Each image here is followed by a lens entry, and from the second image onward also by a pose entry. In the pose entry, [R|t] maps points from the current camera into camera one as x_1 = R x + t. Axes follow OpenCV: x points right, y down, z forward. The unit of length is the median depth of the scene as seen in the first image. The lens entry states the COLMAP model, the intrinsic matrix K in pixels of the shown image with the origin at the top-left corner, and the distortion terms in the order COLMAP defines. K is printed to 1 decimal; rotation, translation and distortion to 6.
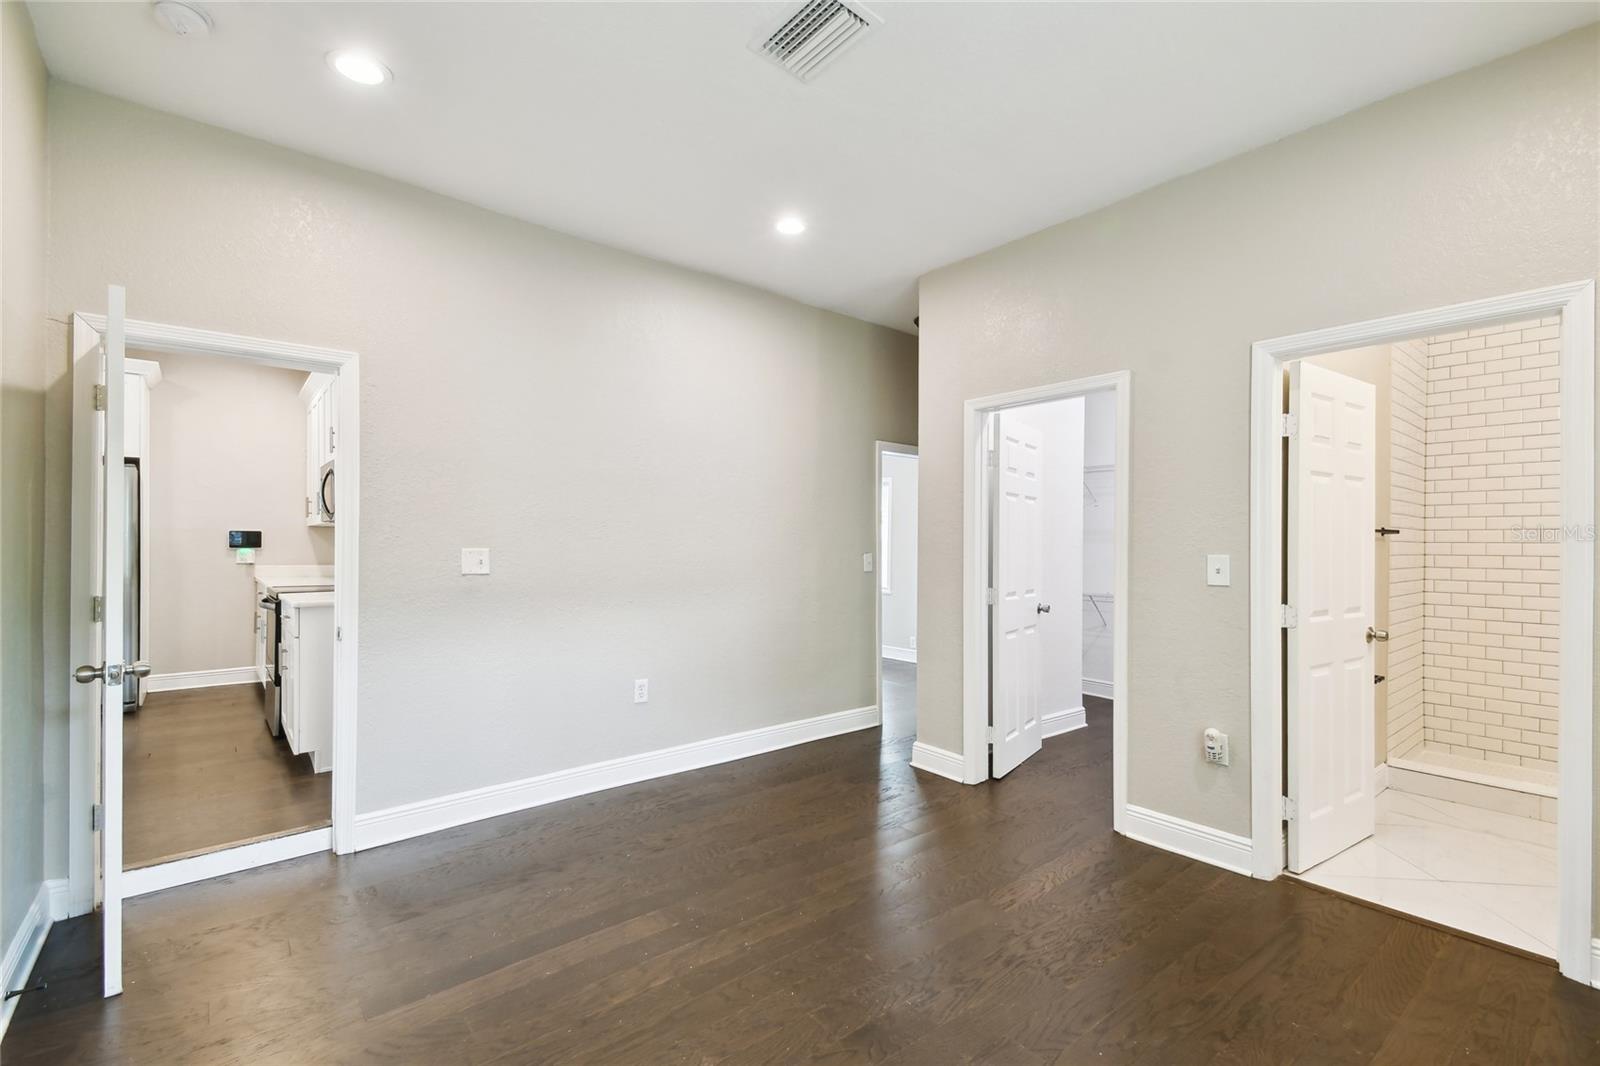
lens RADIAL K [[709.3, 0, 803.3], [0, 709.3, 537.7], [0, 0, 1]] dist [0.027336, -0.007377]
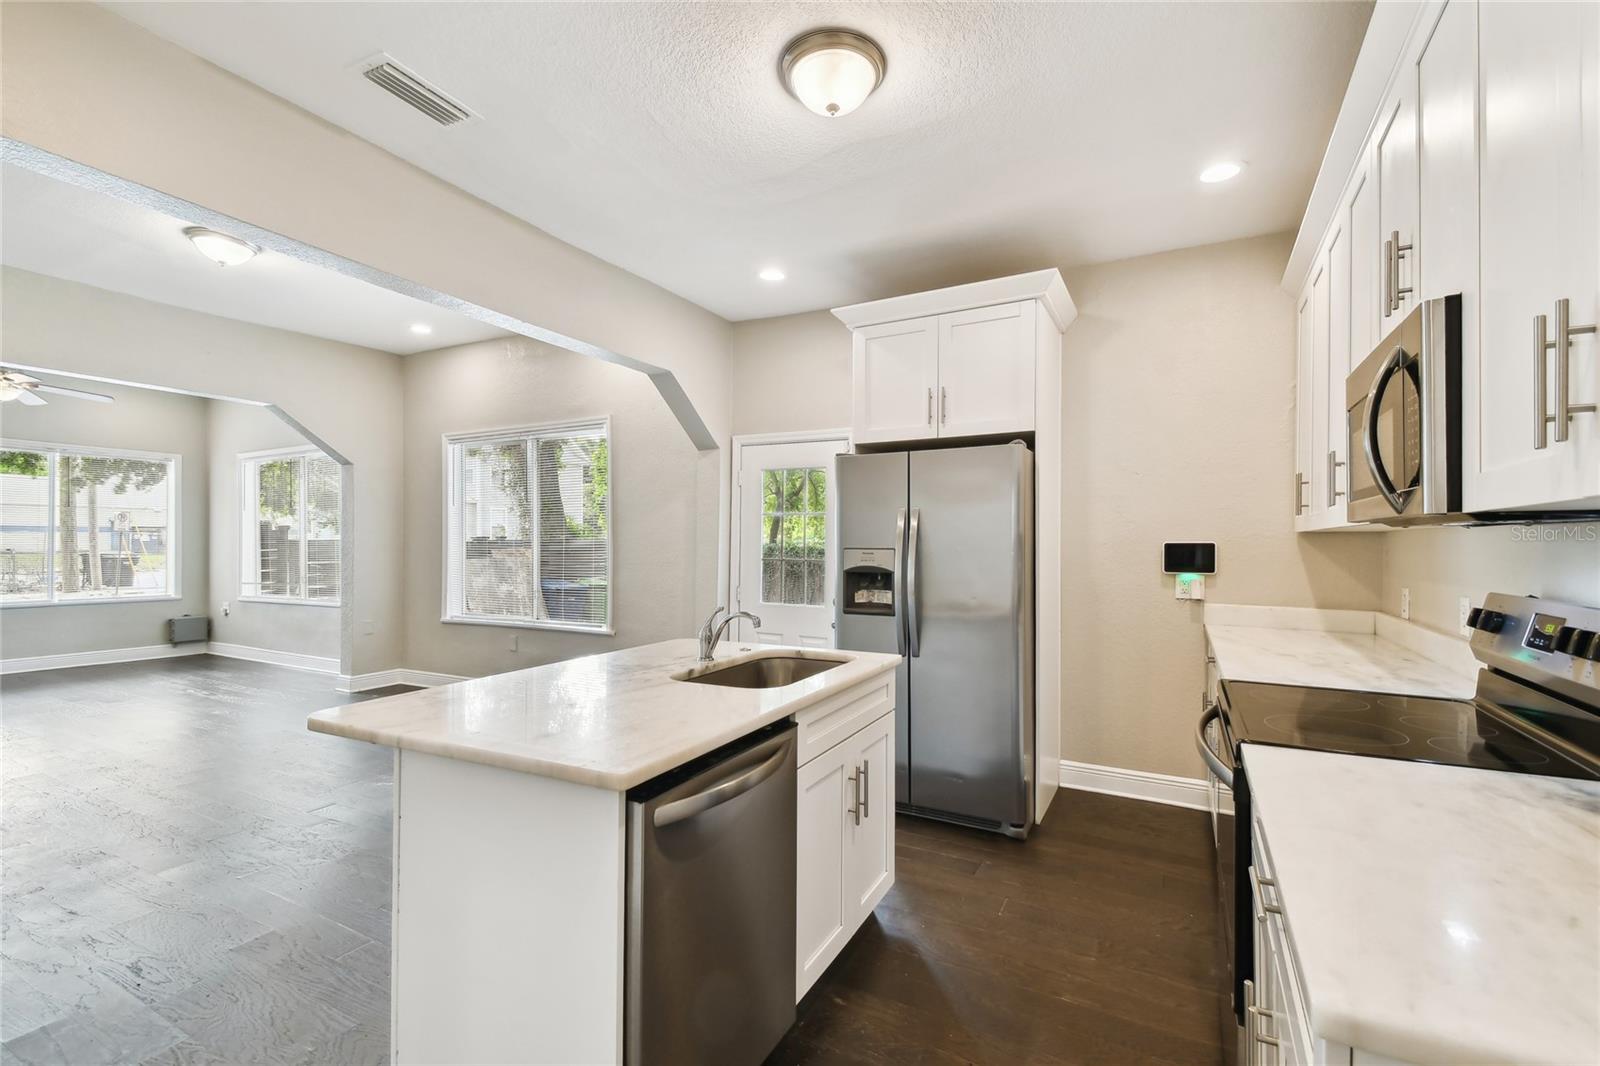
lens RADIAL K [[709.3, 0, 819.3], [0, 709.3, 551.2], [0, 0, 1]] dist [0.027336, -0.007377]
pose [[0.393752, 0.008537, -0.919177, -0.371370], [0.007296, 0.999896, 0.012413, -0.011818], [0.919188, -0.011594, 0.393649, 0.507514]]
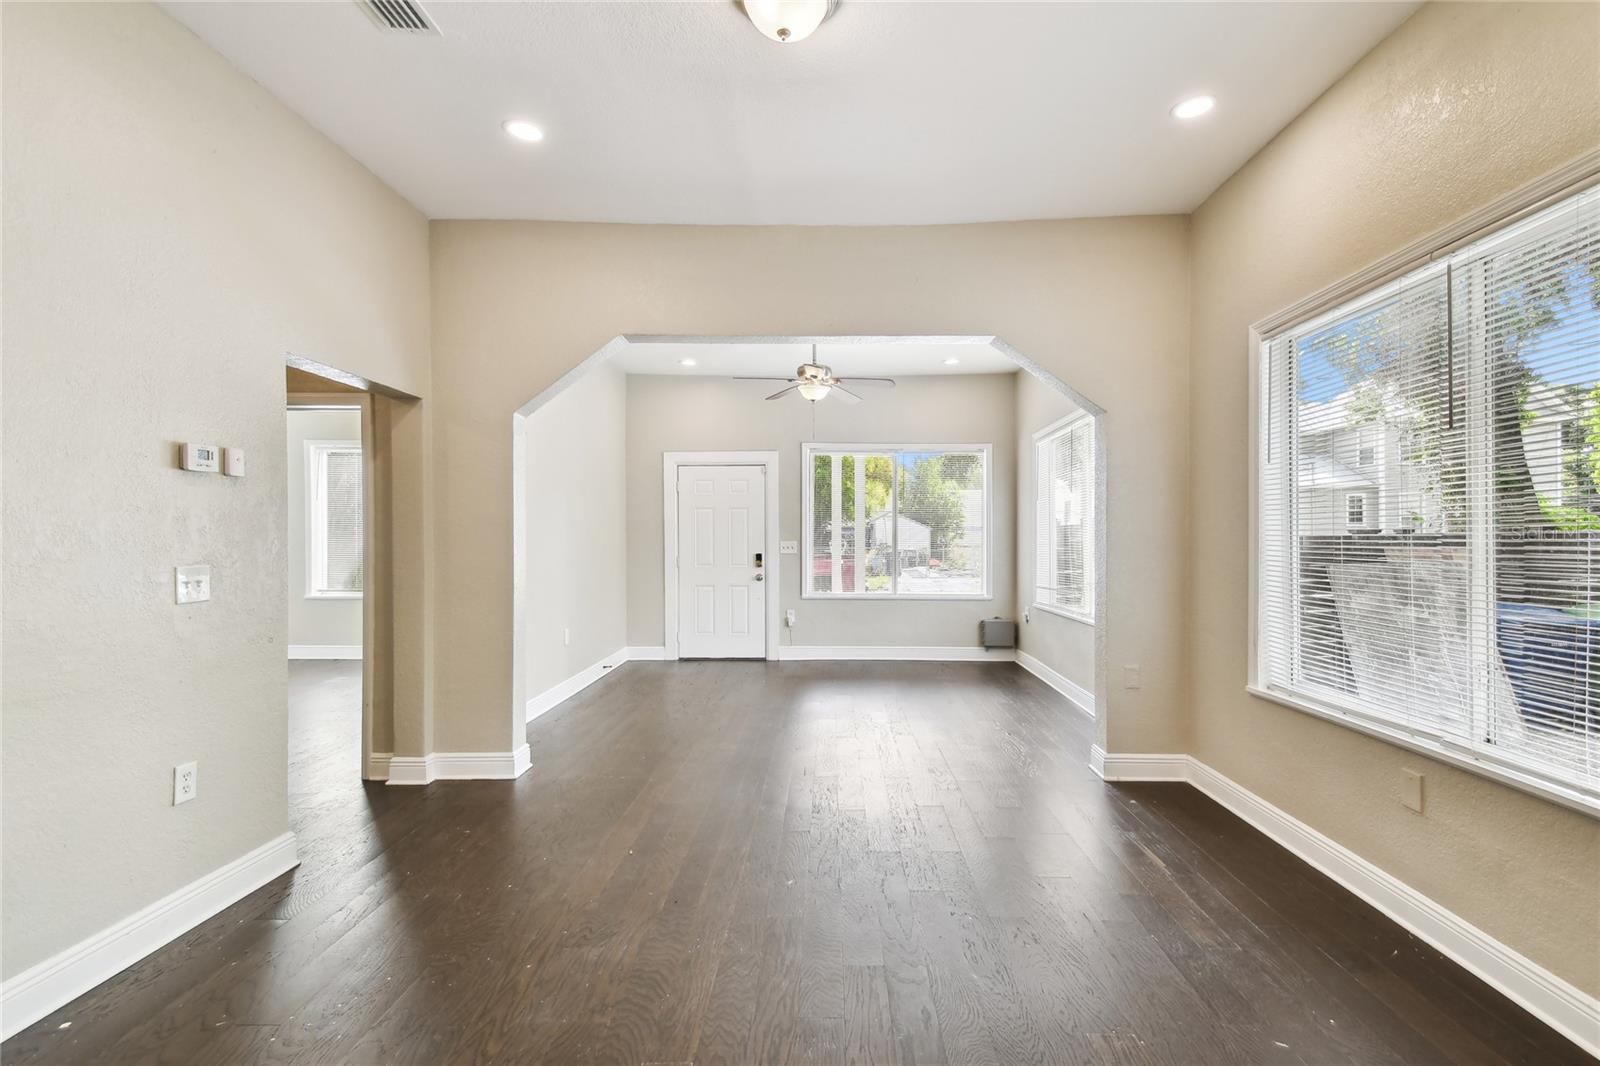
lens RADIAL K [[709.3, 0, 825.7], [0, 709.3, 536.0], [0, 0, 1]] dist [0.027336, -0.007377]
pose [[-0.647442, -0.005438, -0.762095, -0.874860], [0.004842, 0.999925, -0.011248, -0.012260], [0.762099, -0.010973, -0.647367, 0.515711]]
